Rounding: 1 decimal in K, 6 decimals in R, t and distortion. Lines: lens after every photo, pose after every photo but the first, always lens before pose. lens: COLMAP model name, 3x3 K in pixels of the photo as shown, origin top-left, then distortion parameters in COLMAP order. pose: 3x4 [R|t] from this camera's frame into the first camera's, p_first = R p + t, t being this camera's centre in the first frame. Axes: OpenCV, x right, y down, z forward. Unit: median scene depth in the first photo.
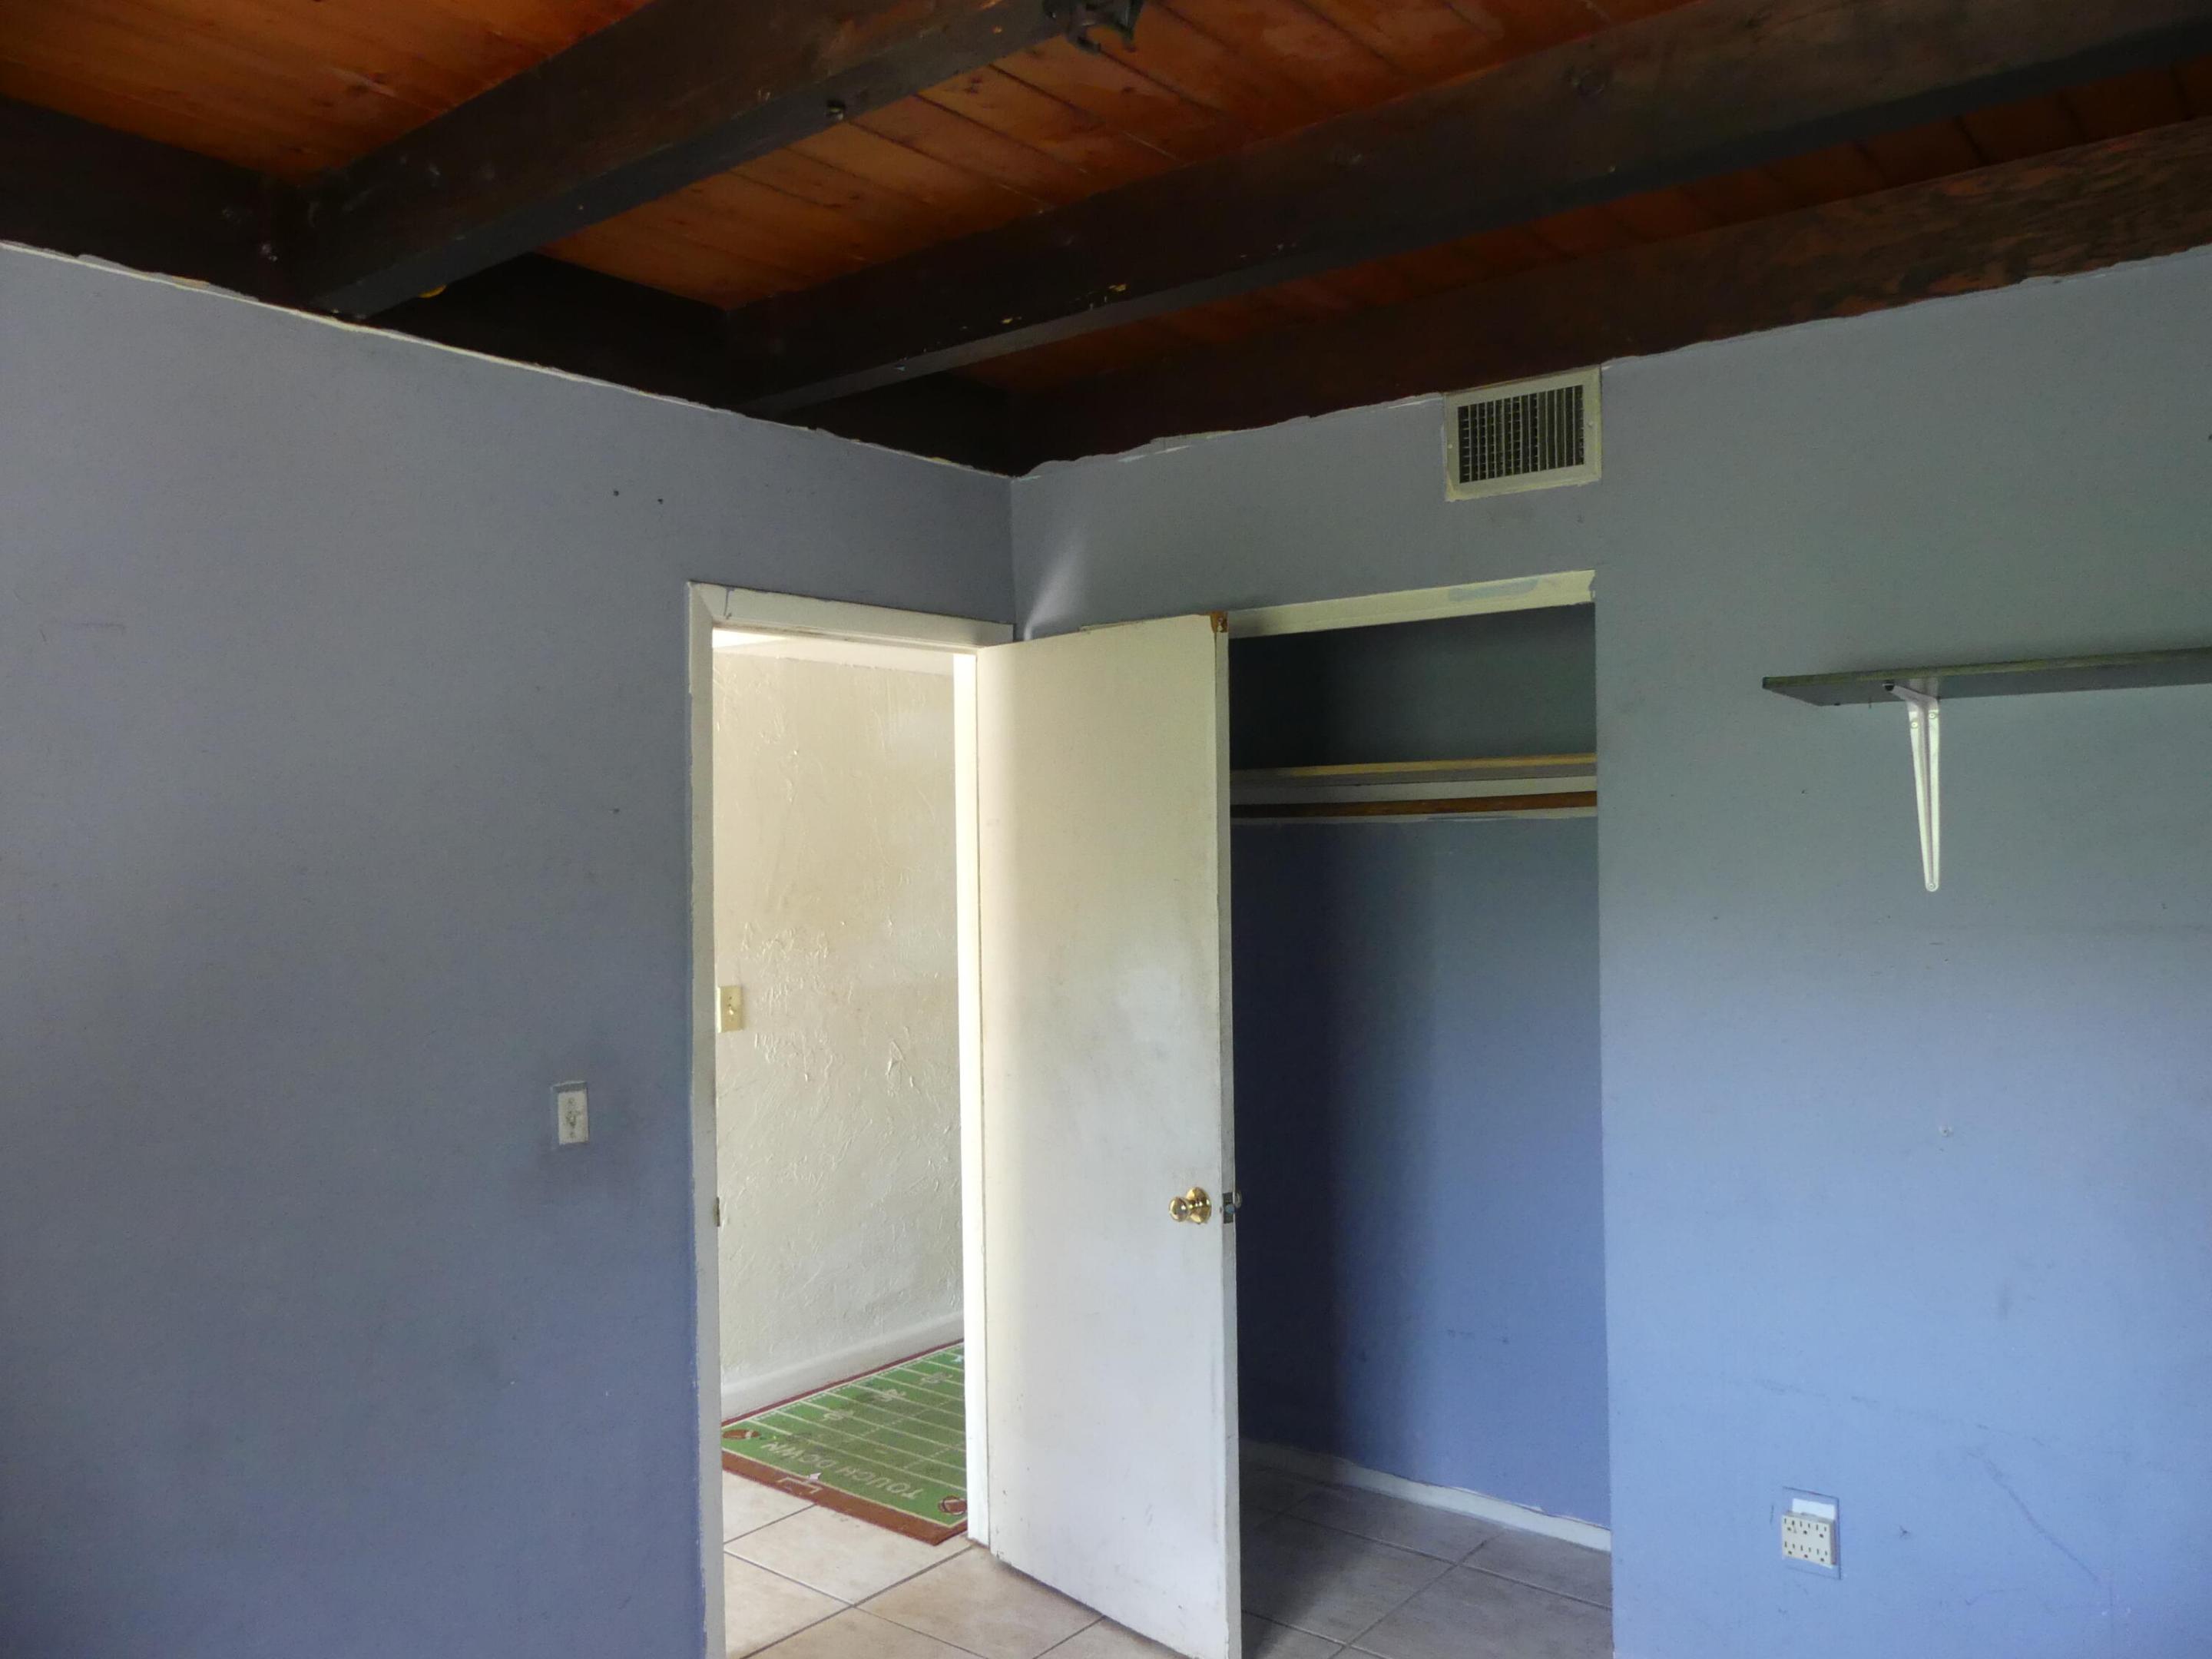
lens RADIAL K [[1665.9, 0, 1103.6], [0, 1665.9, 816.4], [0, 0, 1]] dist [-0.037254, 0.037498]
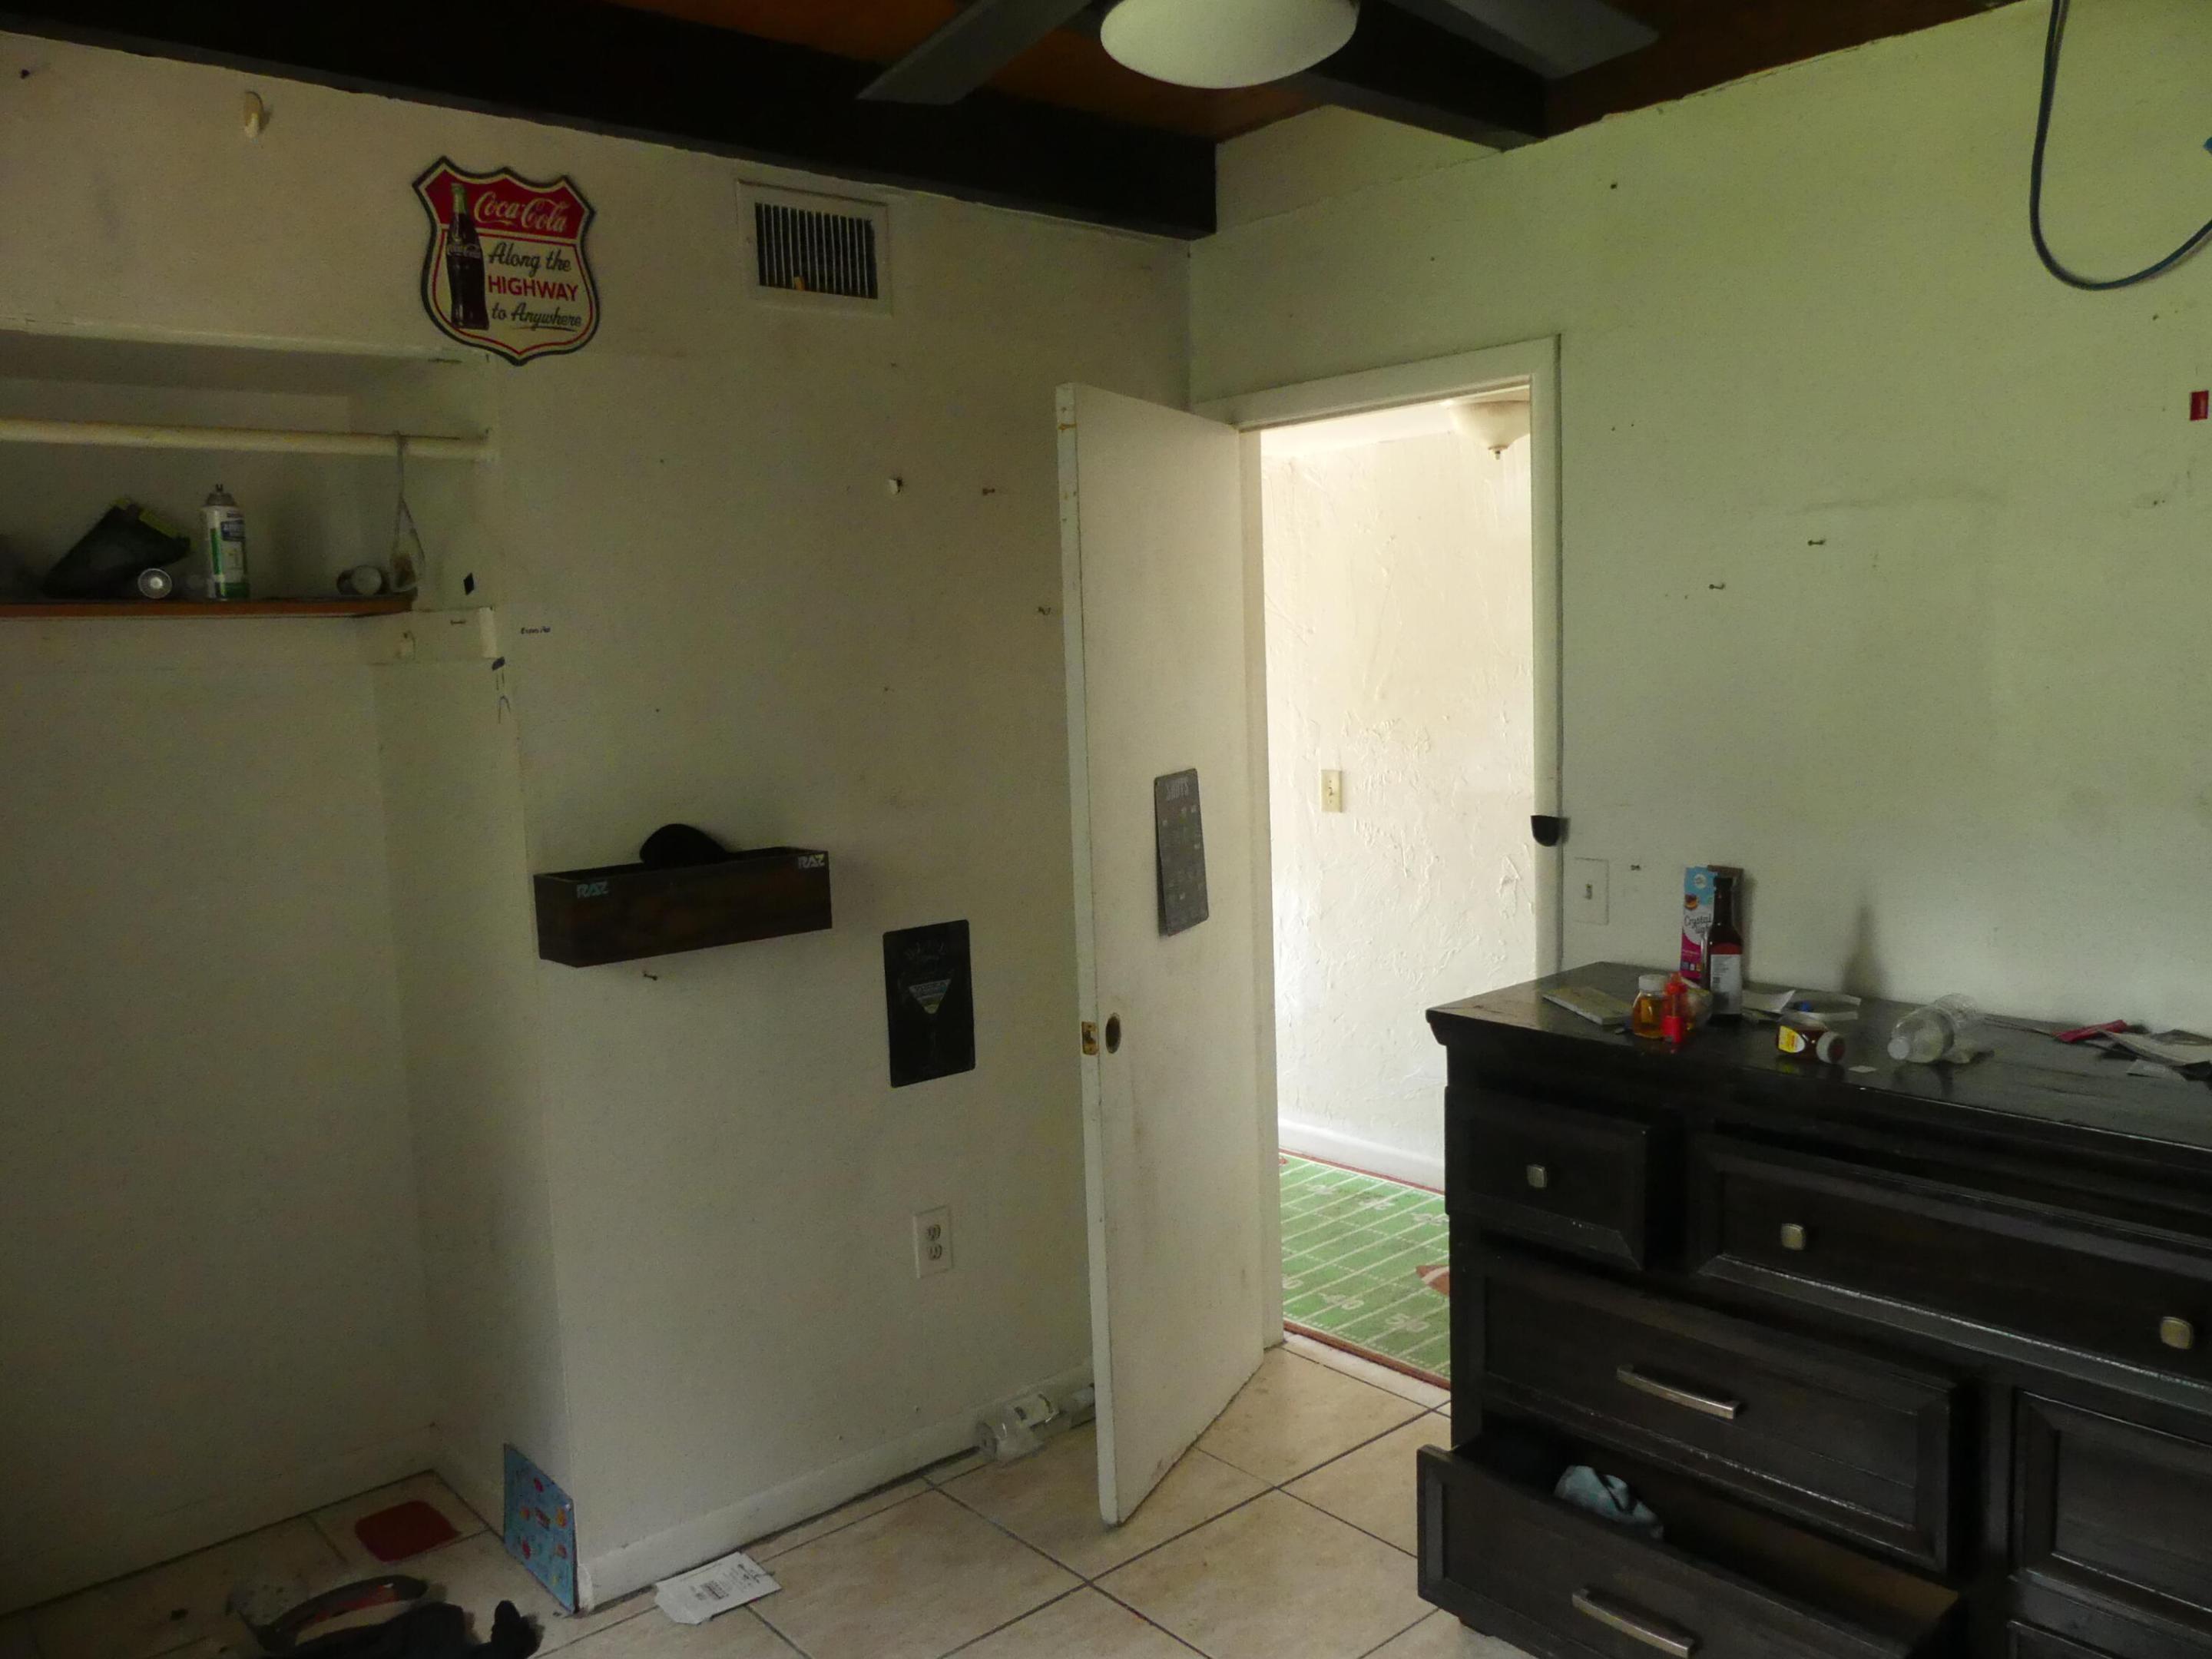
lens RADIAL K [[1665.9, 0, 1107.0], [0, 1665.9, 846.5], [0, 0, 1]] dist [-0.037254, 0.037498]
pose [[-0.189930, 0.127614, -0.973469, 0.828242], [0.055119, 0.991339, 0.119203, 0.015477], [0.980249, -0.031016, -0.195319, 1.046406]]
